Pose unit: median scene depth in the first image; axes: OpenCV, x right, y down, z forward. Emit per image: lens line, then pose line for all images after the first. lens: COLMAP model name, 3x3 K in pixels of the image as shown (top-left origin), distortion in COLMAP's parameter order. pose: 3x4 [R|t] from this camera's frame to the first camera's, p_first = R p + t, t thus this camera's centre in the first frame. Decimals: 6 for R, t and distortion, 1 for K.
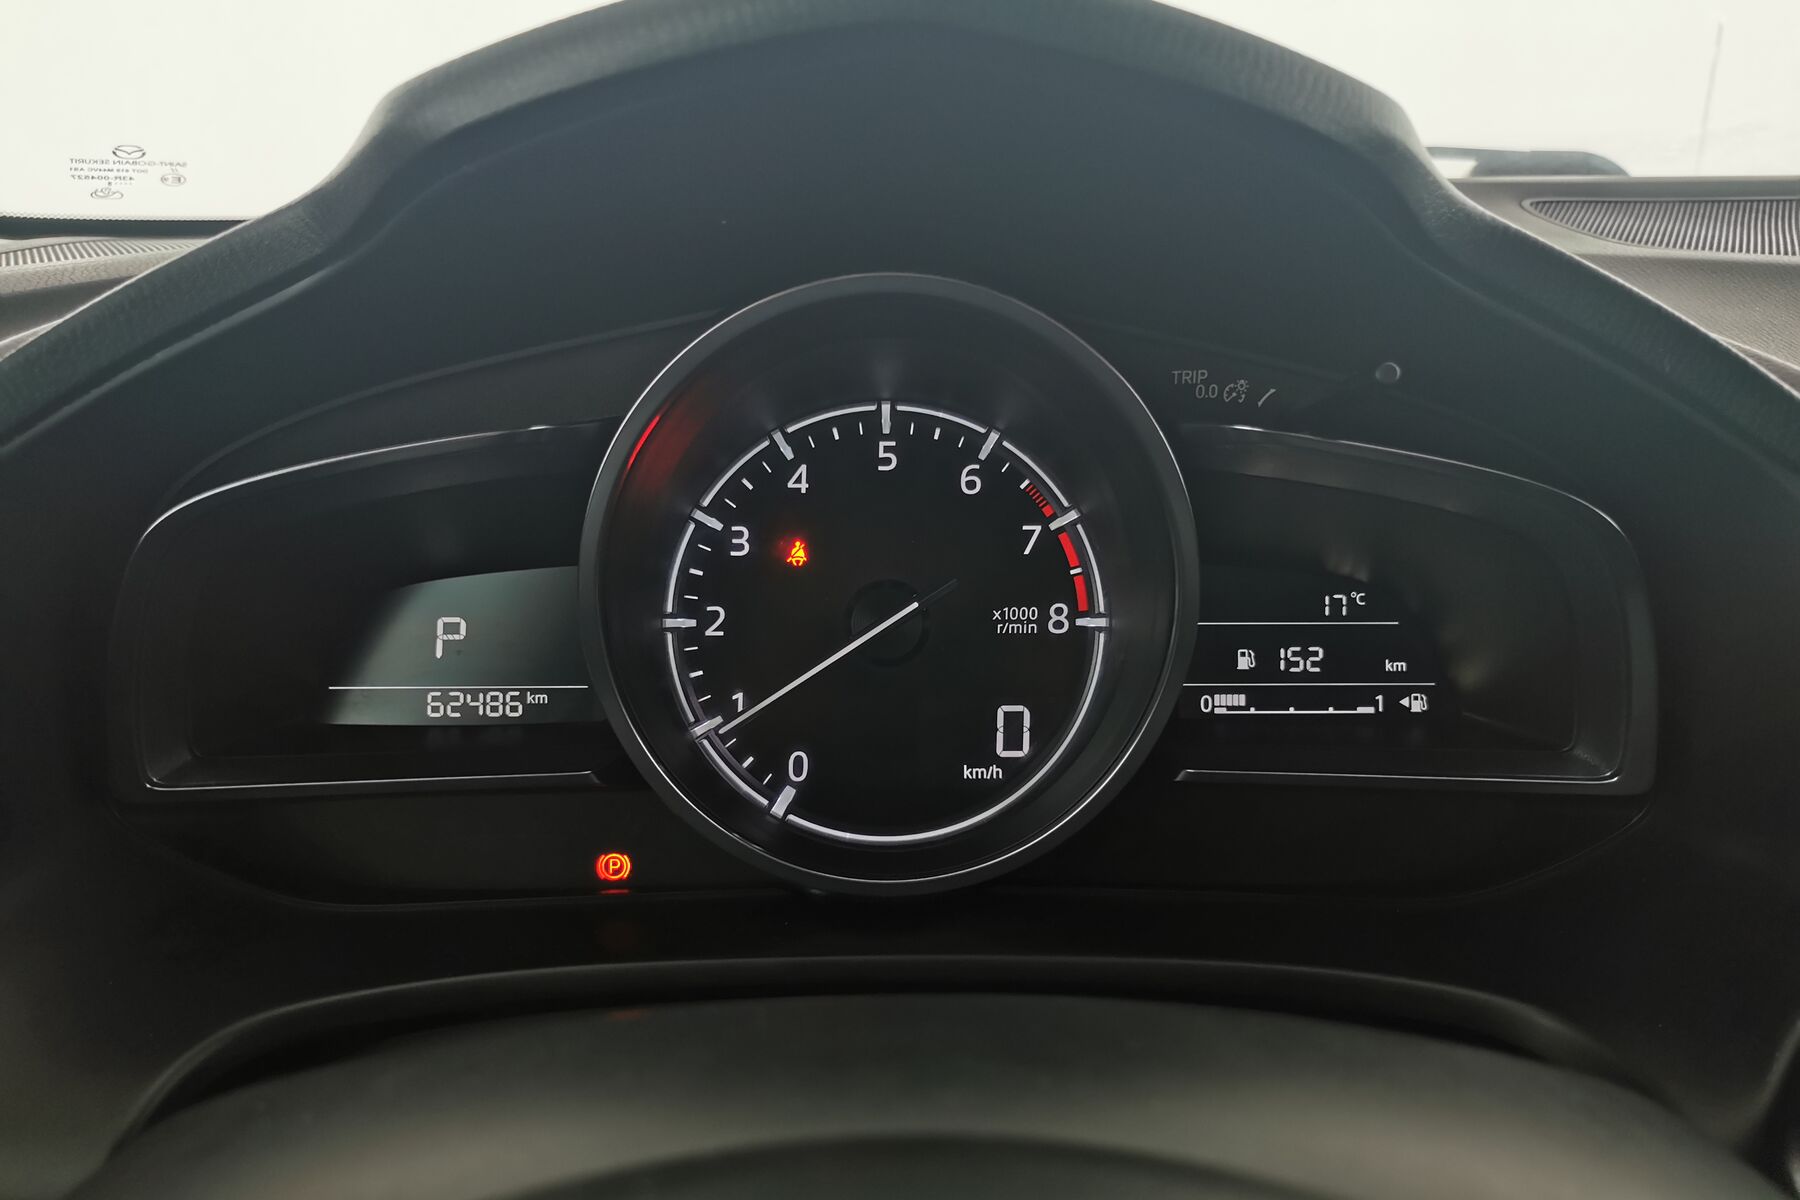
lens RADIAL K [[1445.7, 0, 900.0], [0, 1445.7, 600.0], [0, 0, 1]] dist [0.013834, -0.008044]
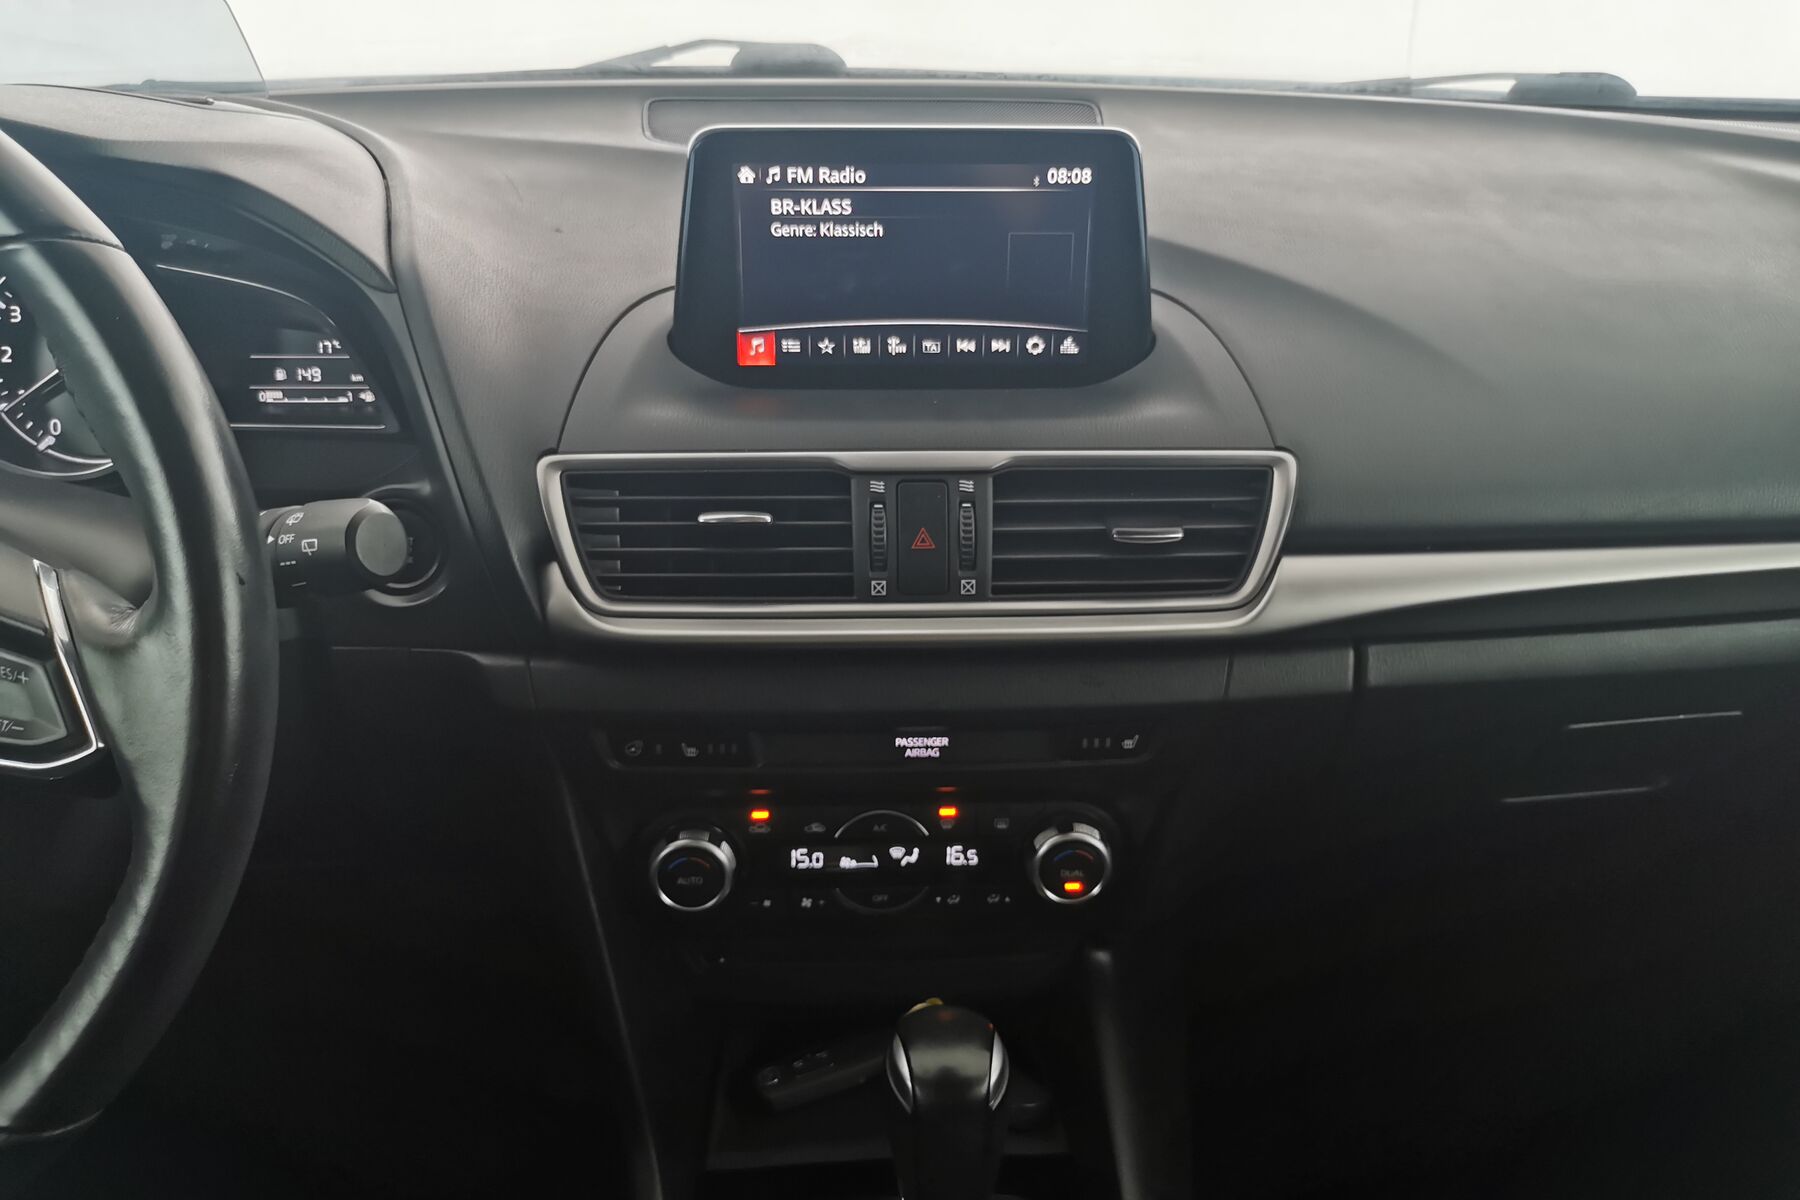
lens RADIAL K [[1445.7, 0, 900.0], [0, 1445.7, 600.0], [0, 0, 1]] dist [0.013834, -0.008044]
pose [[0.999503, -0.003905, 0.031290, 1.053119], [-0.000858, 0.988568, 0.150775, 0.046949], [-0.031521, -0.150727, 0.988073, -1.092694]]
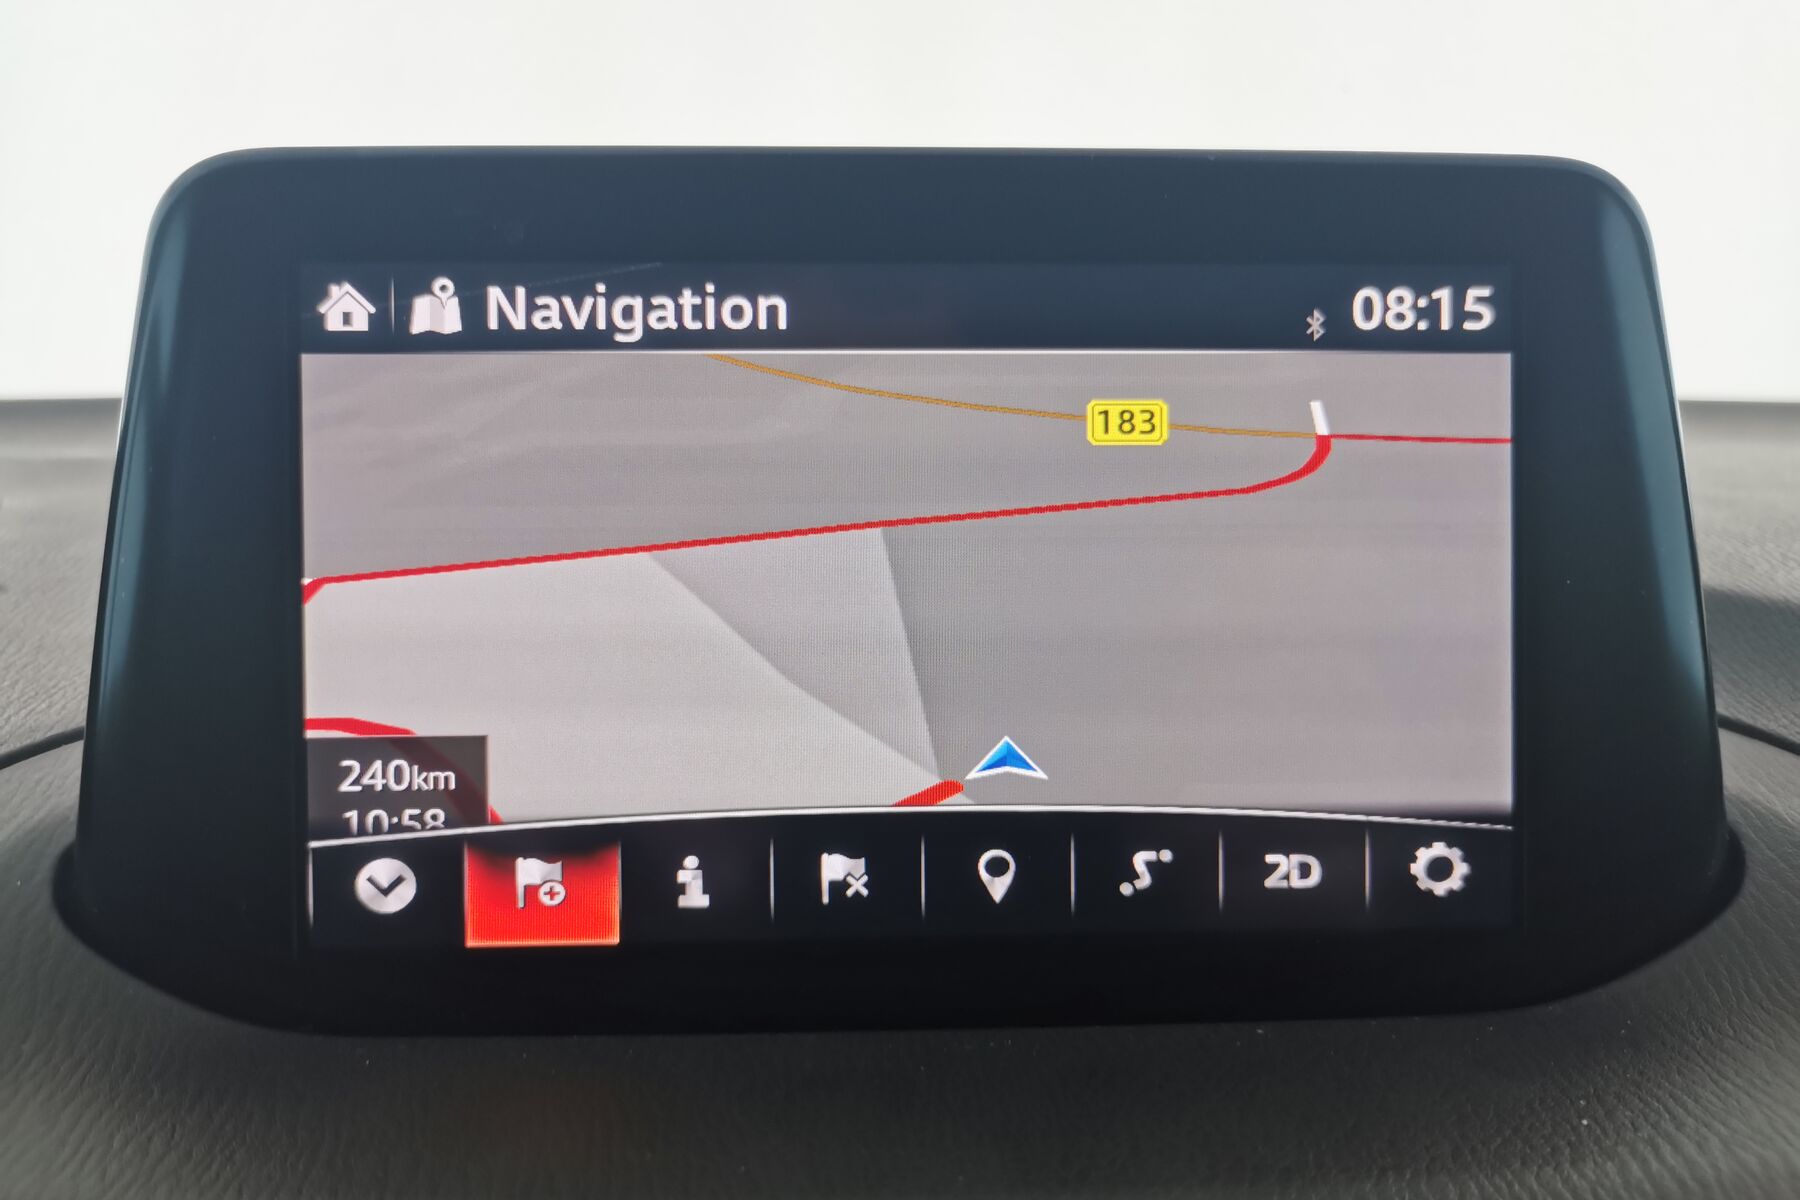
lens RADIAL K [[1422.6, 0, 900.0], [0, 1422.6, 600.0], [0, 0, 1]] dist [0.024996, -0.011052]
pose [[0.999848, -0.008433, 0.015232, 1.117437], [0.011458, 0.977420, -0.210995, 0.015111], [-0.013109, 0.211137, 0.977369, 0.293957]]
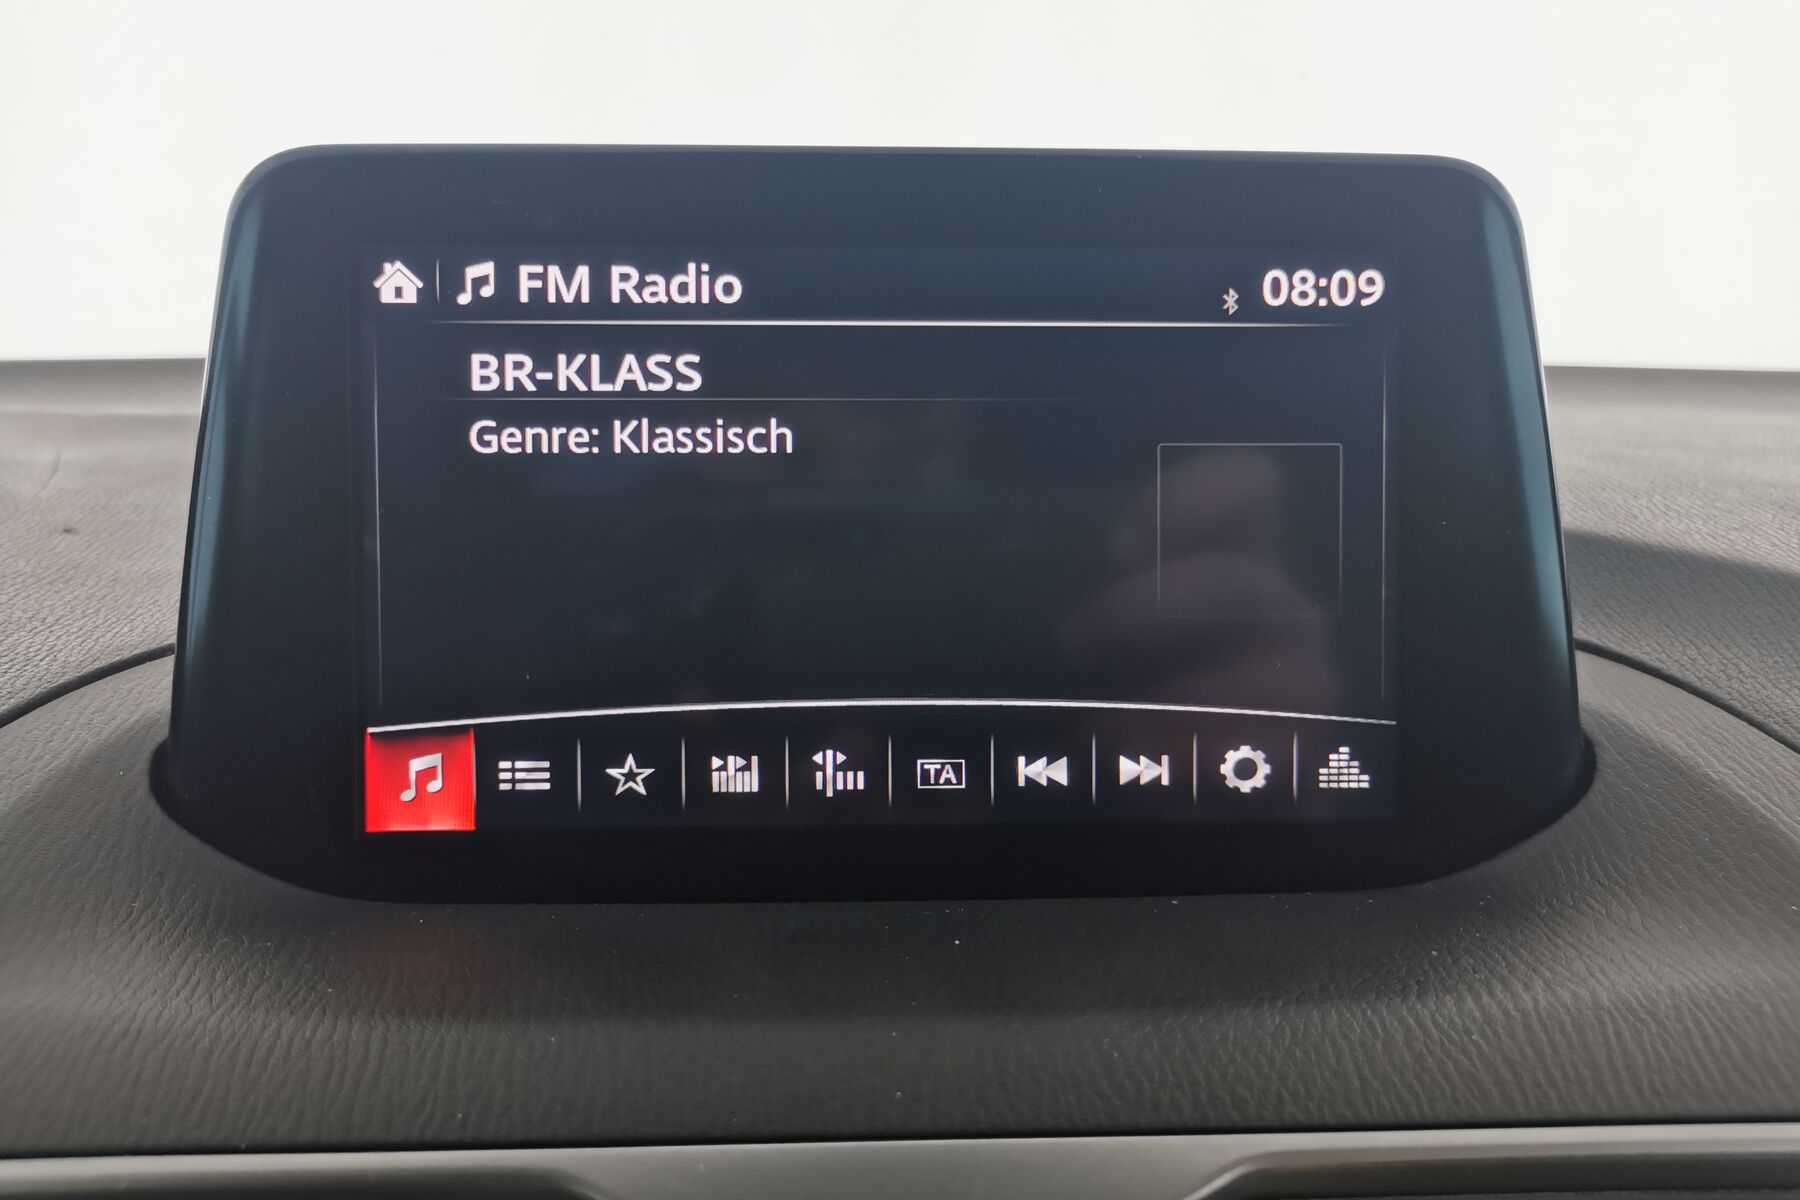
lens RADIAL K [[1453.5, 0, 911.6], [0, 1453.5, 592.8], [0, 0, 1]] dist [0.014513, 0.001193]
pose [[0.999819, -0.004649, 0.018468, 1.131106], [0.008142, 0.980998, -0.193847, 0.050909], [-0.017216, 0.193962, 0.980858, 0.194487]]
